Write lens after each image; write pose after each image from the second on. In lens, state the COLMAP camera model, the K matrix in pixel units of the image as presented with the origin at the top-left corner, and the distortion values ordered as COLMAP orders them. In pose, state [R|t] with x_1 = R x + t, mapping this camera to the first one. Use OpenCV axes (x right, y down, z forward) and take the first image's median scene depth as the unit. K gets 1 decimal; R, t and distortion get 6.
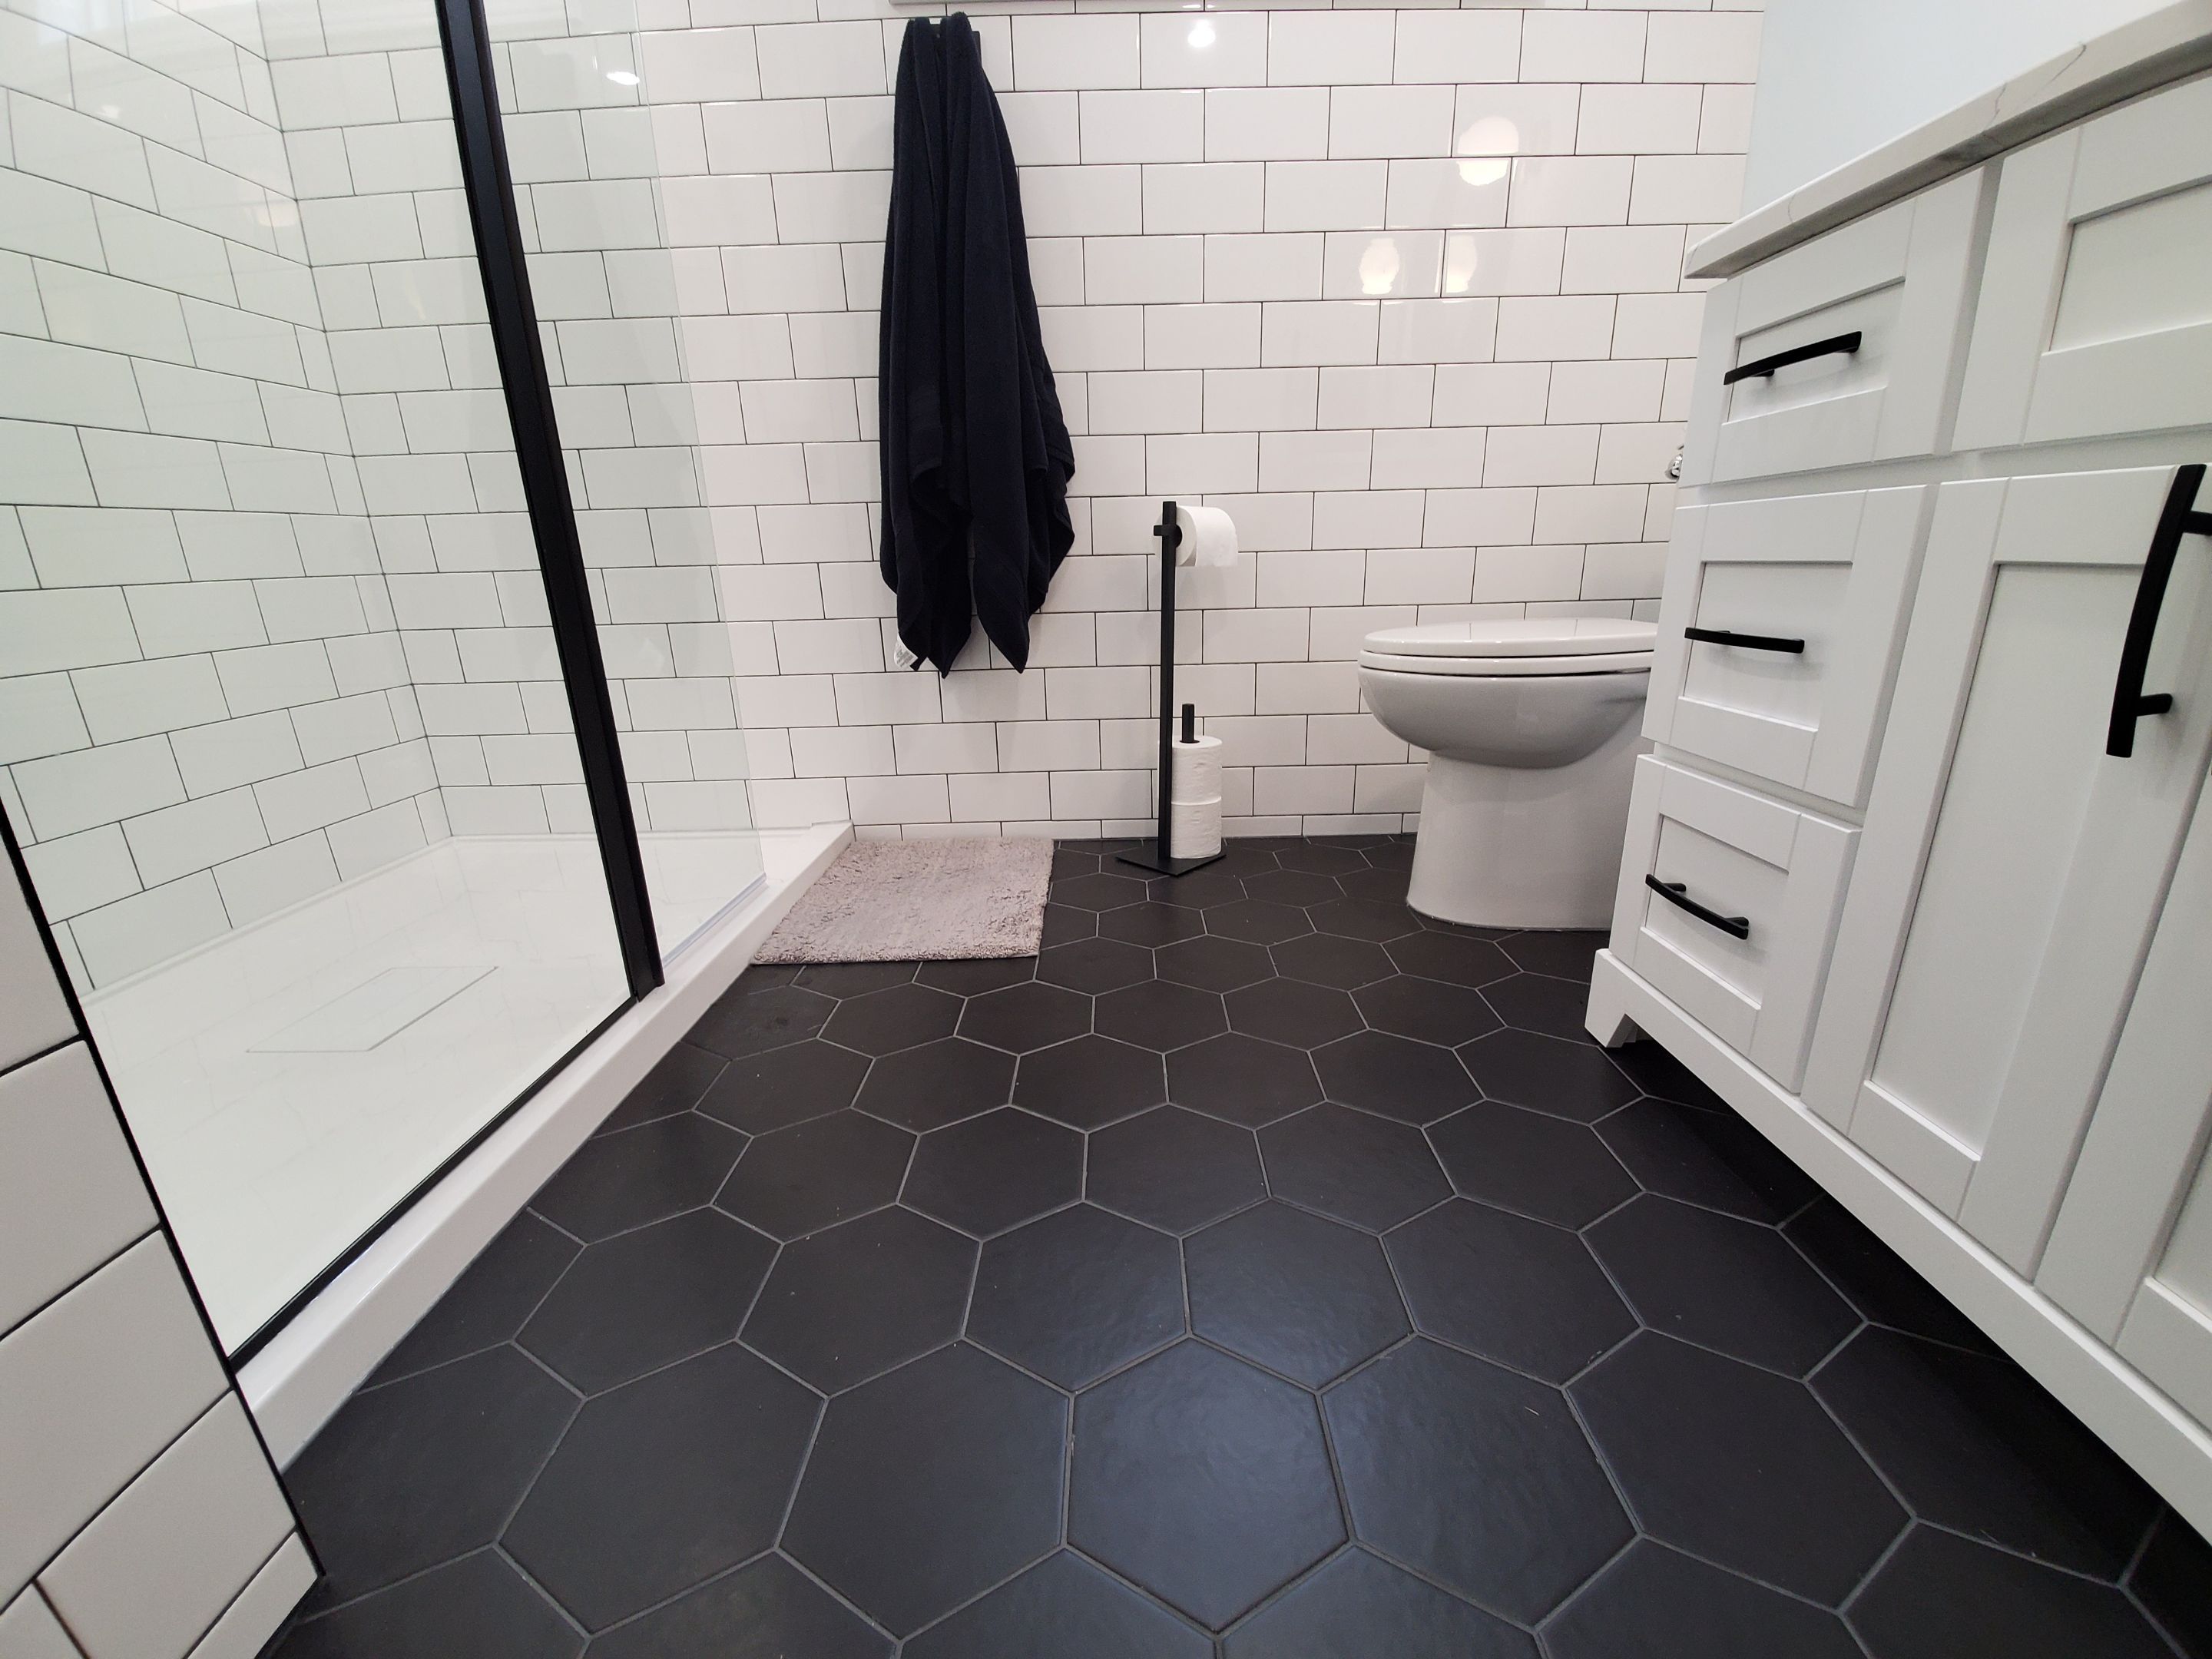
lens RADIAL K [[888.6, 0, 1099.8], [0, 888.6, 841.4], [0, 0, 1]] dist [-0.000636, -0.003840]
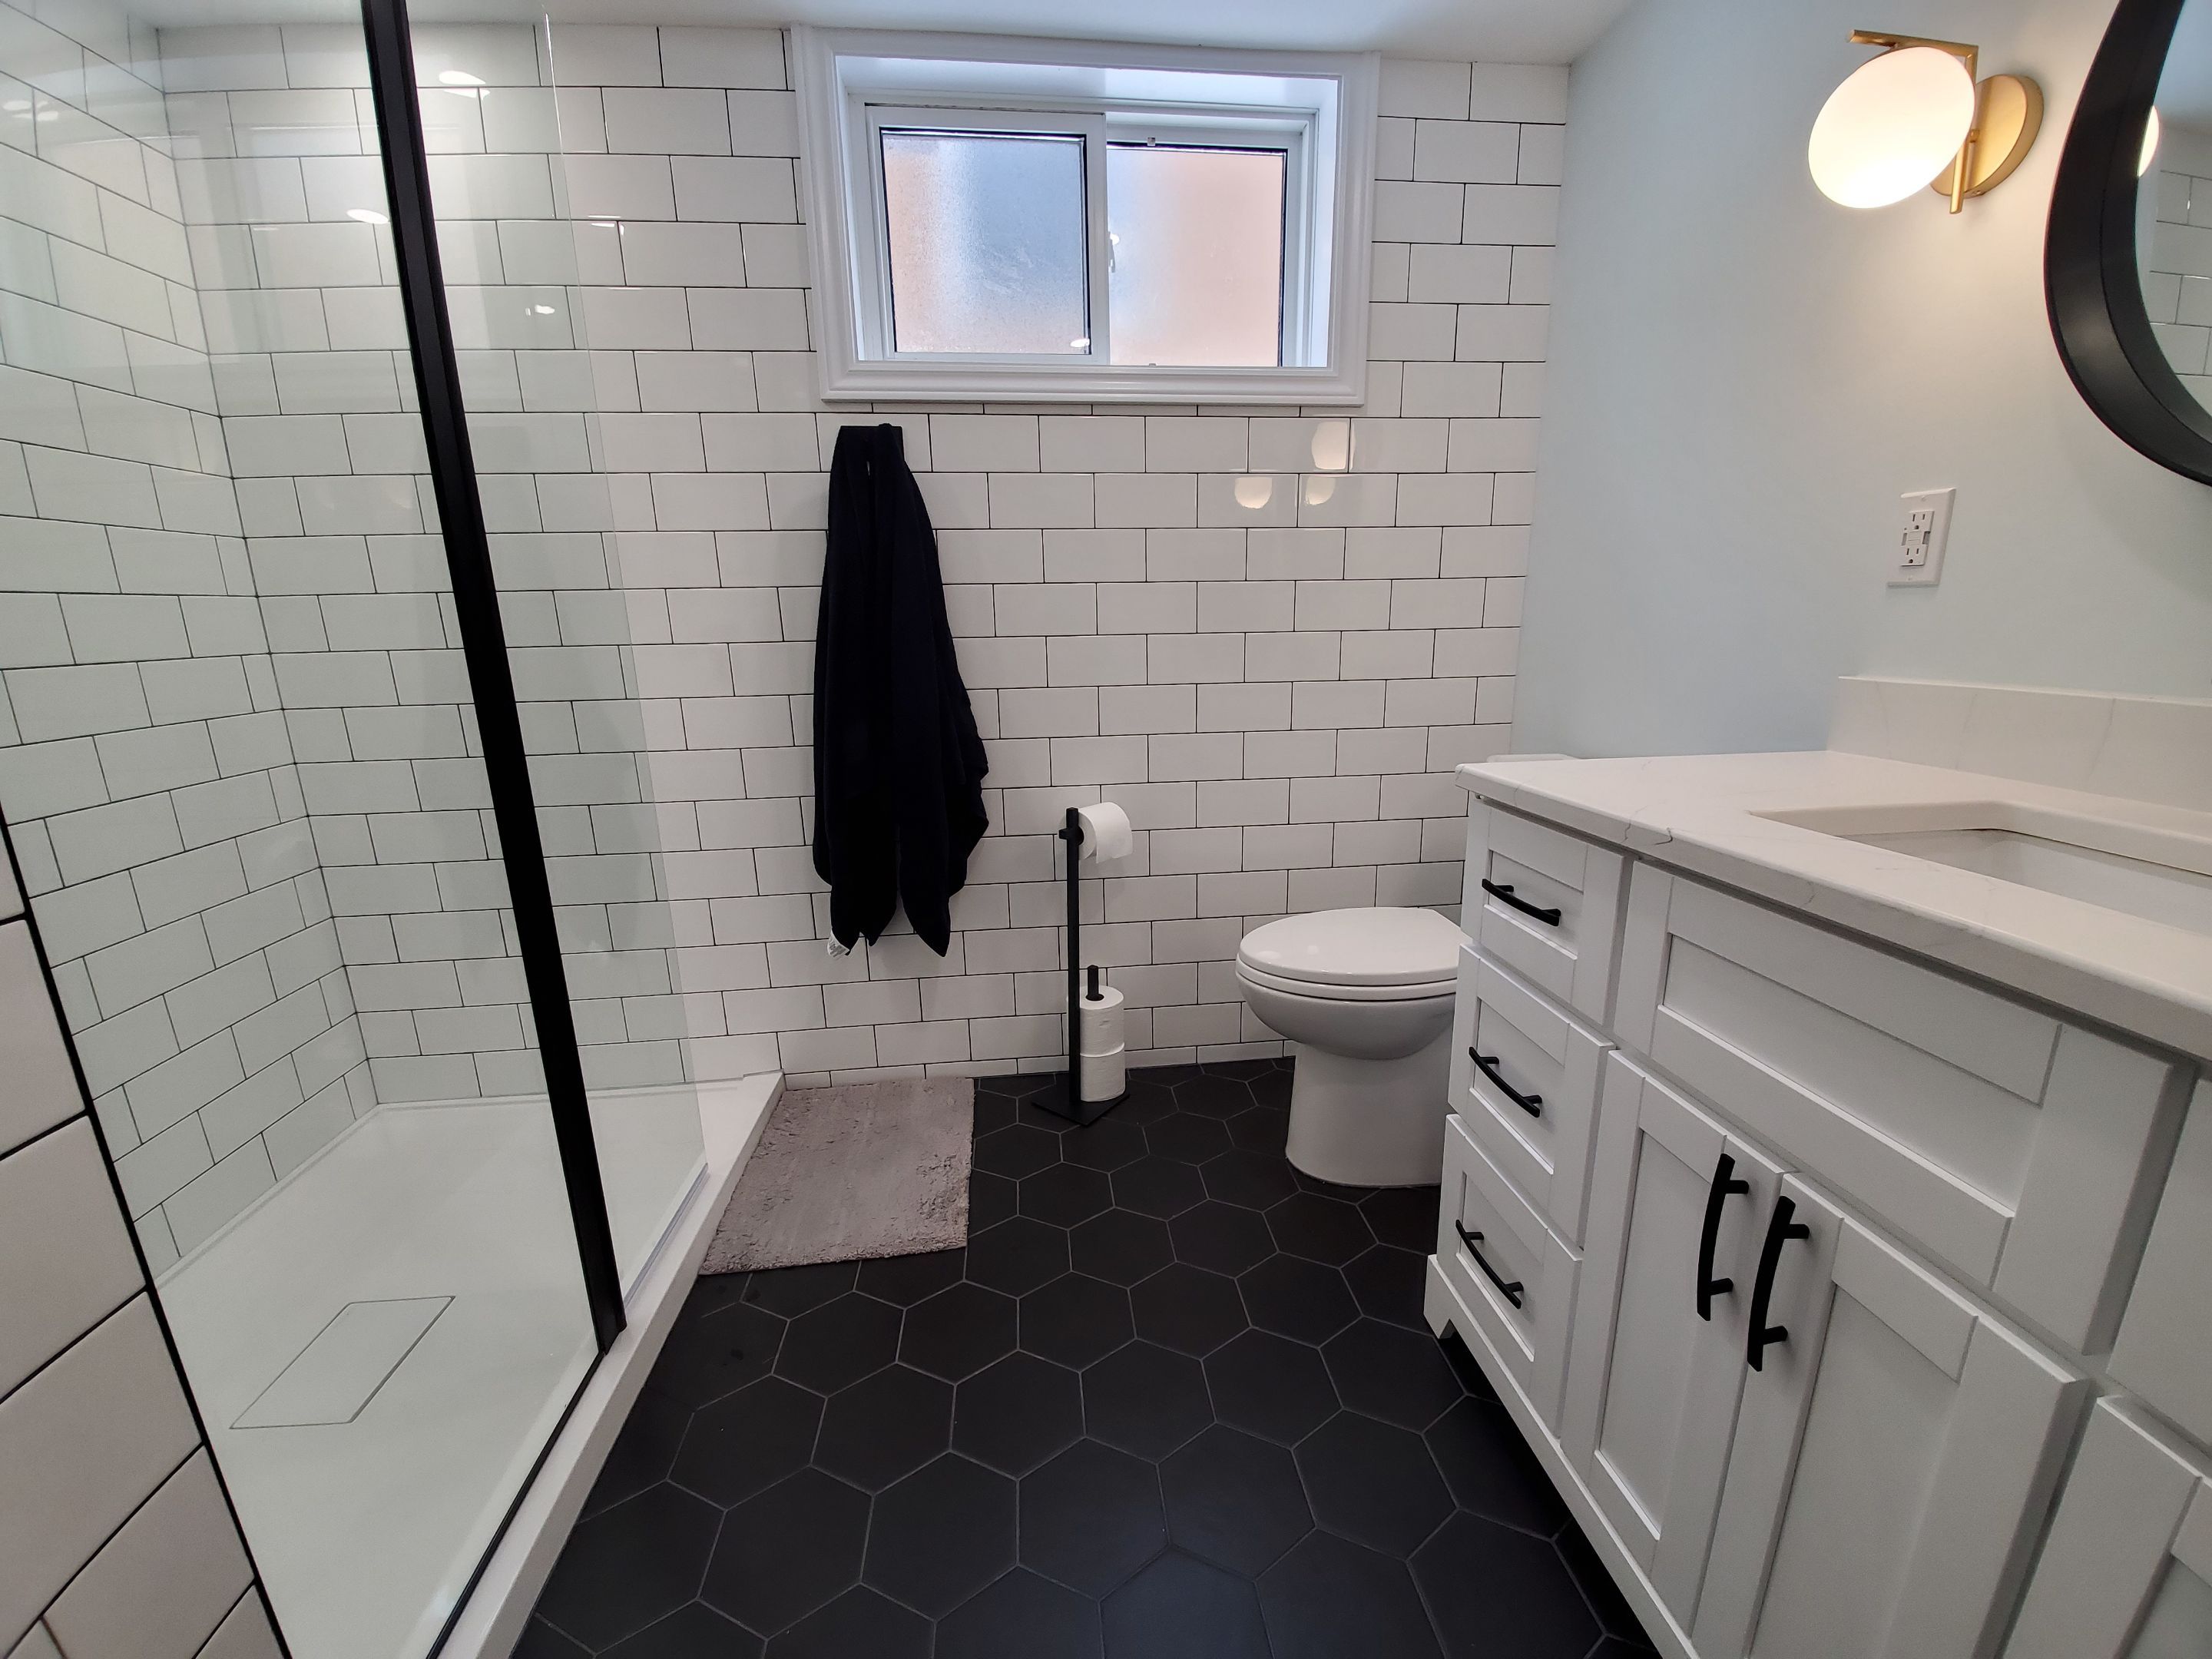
lens RADIAL K [[888.6, 0, 1104.6], [0, 888.6, 839.8], [0, 0, 1]] dist [-0.000636, -0.003840]
pose [[0.993609, -0.019381, 0.111203, -0.009122], [0.026497, 0.997670, -0.062874, -0.267292], [-0.109725, 0.065418, 0.991807, -0.146369]]
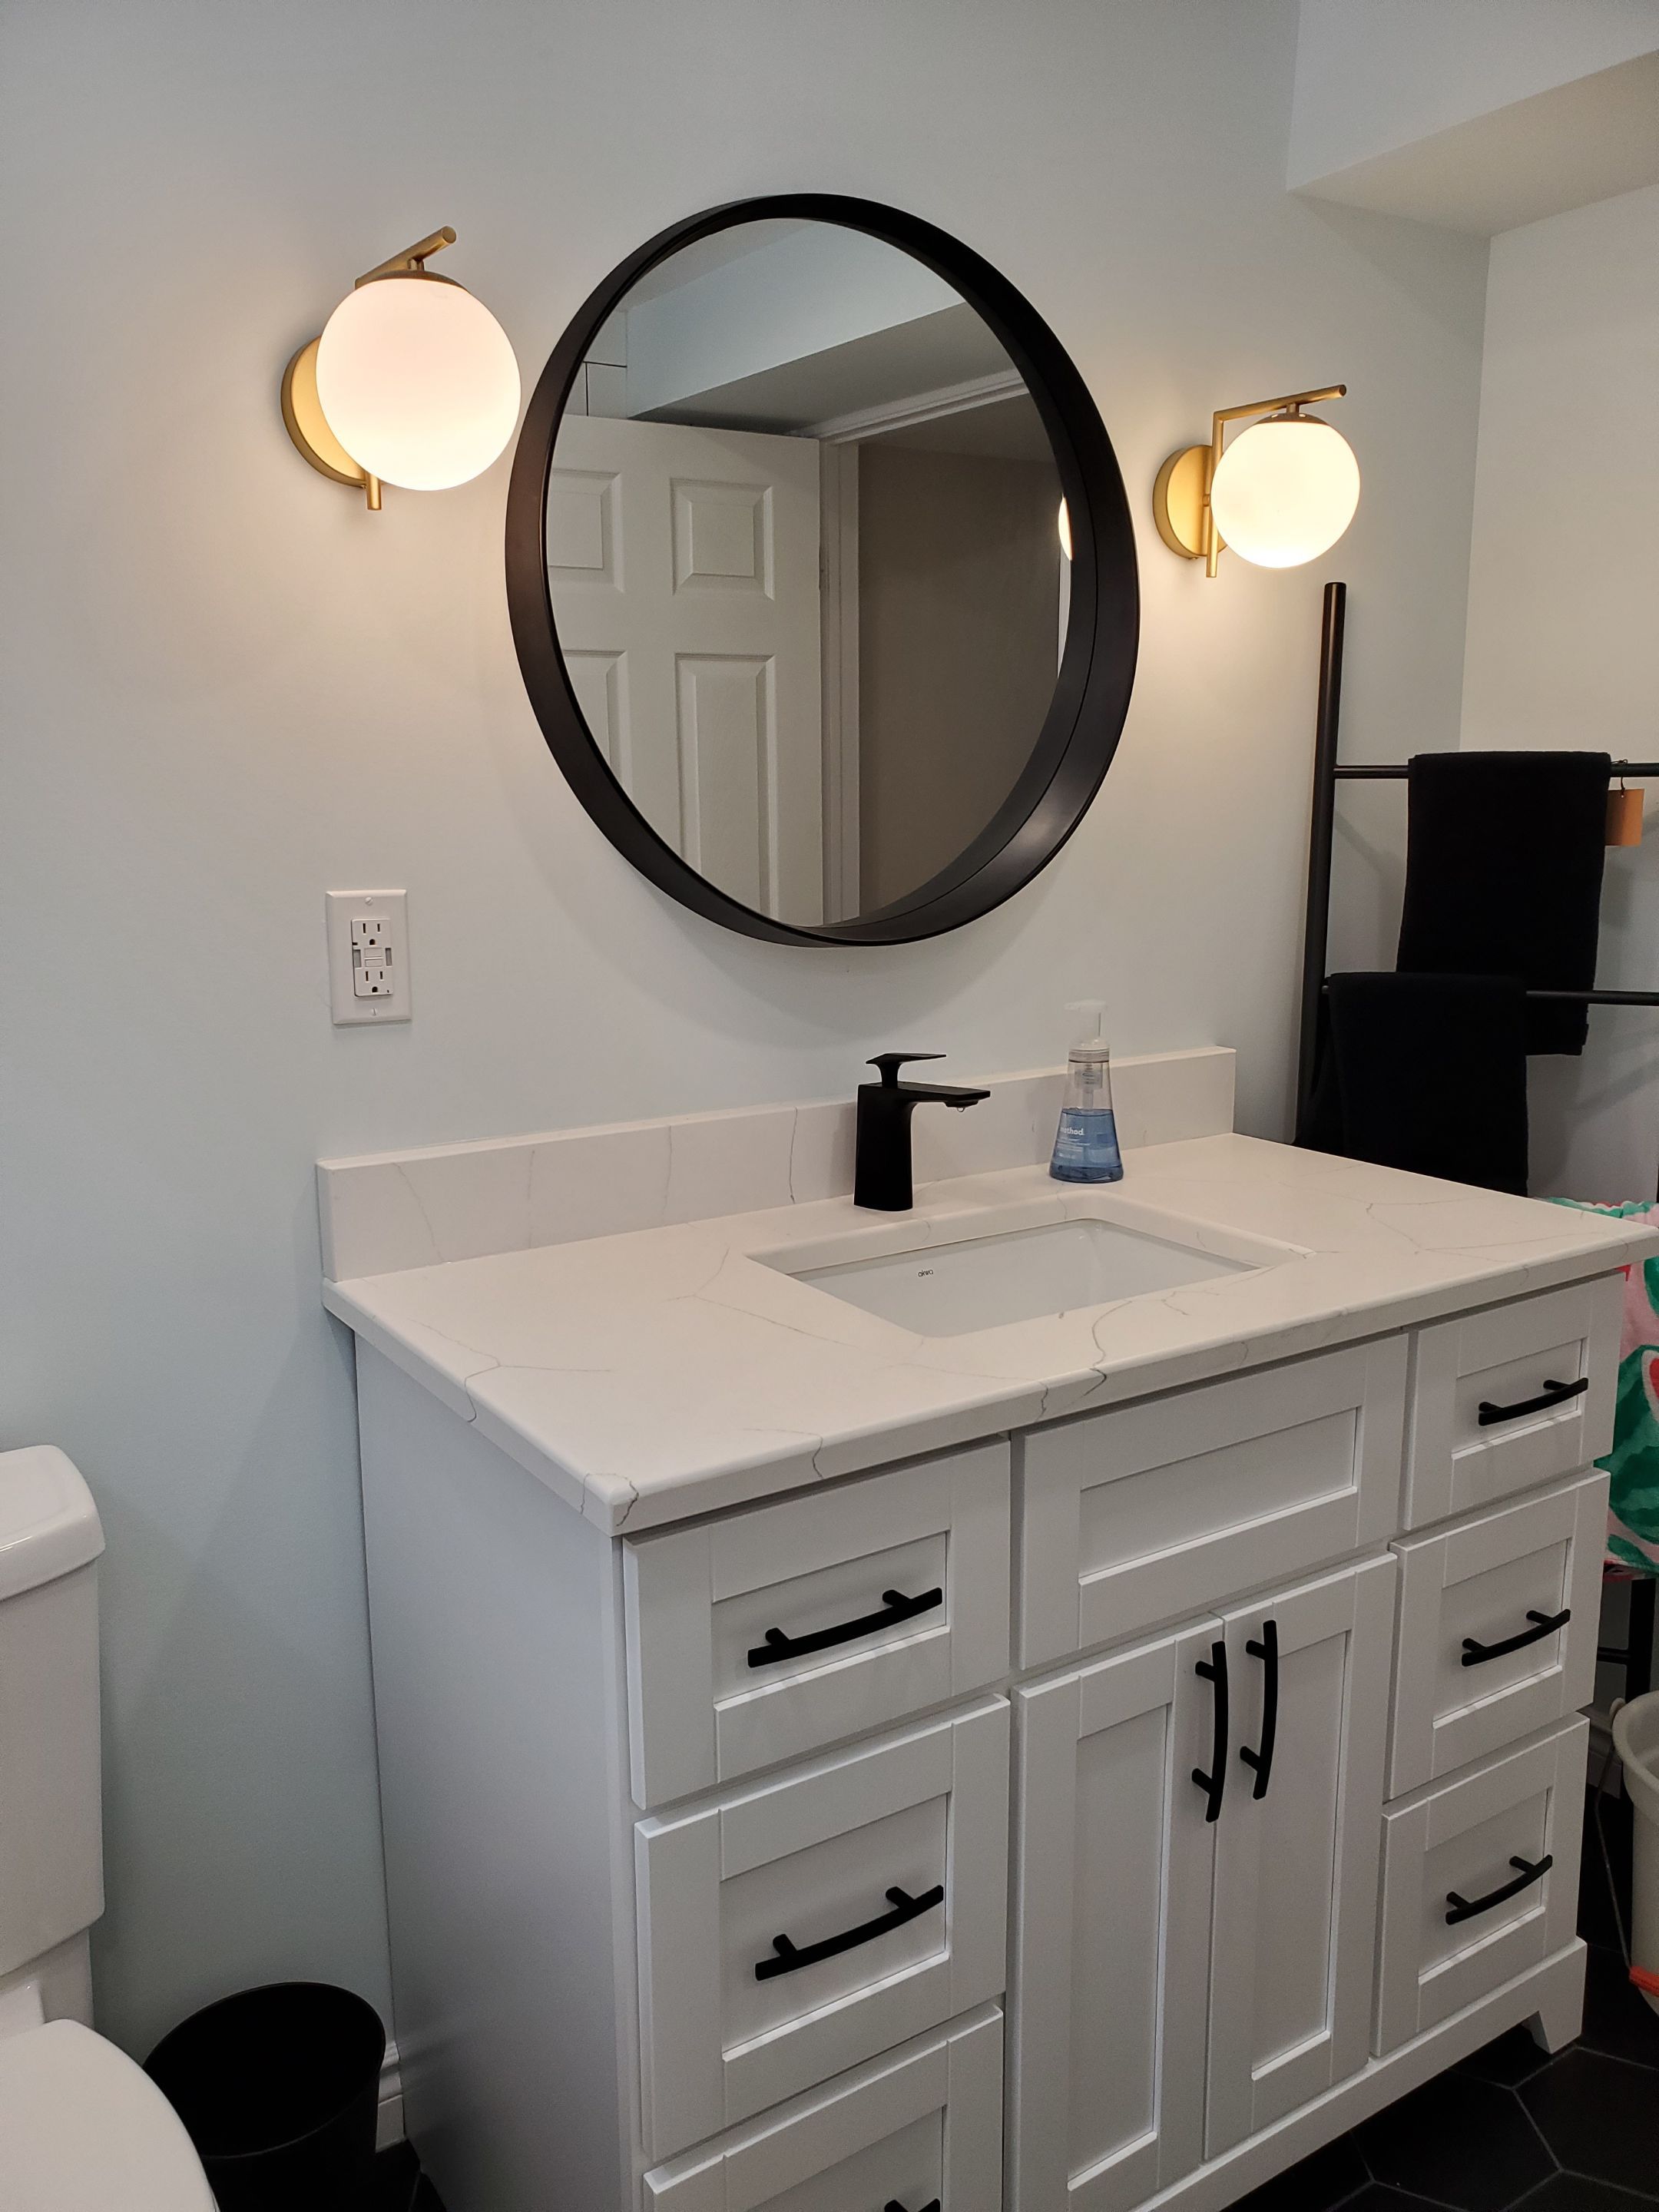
lens RADIAL K [[1620.8, 0, 826.6], [0, 1620.8, 1133.1], [0, 0, 1]] dist [0.042993, 0.006199]
pose [[-0.537256, -0.143815, 0.831068, -0.169577], [0.273284, 0.902513, 0.332847, -0.673636], [-0.797917, 0.405941, -0.445578, 0.699710]]
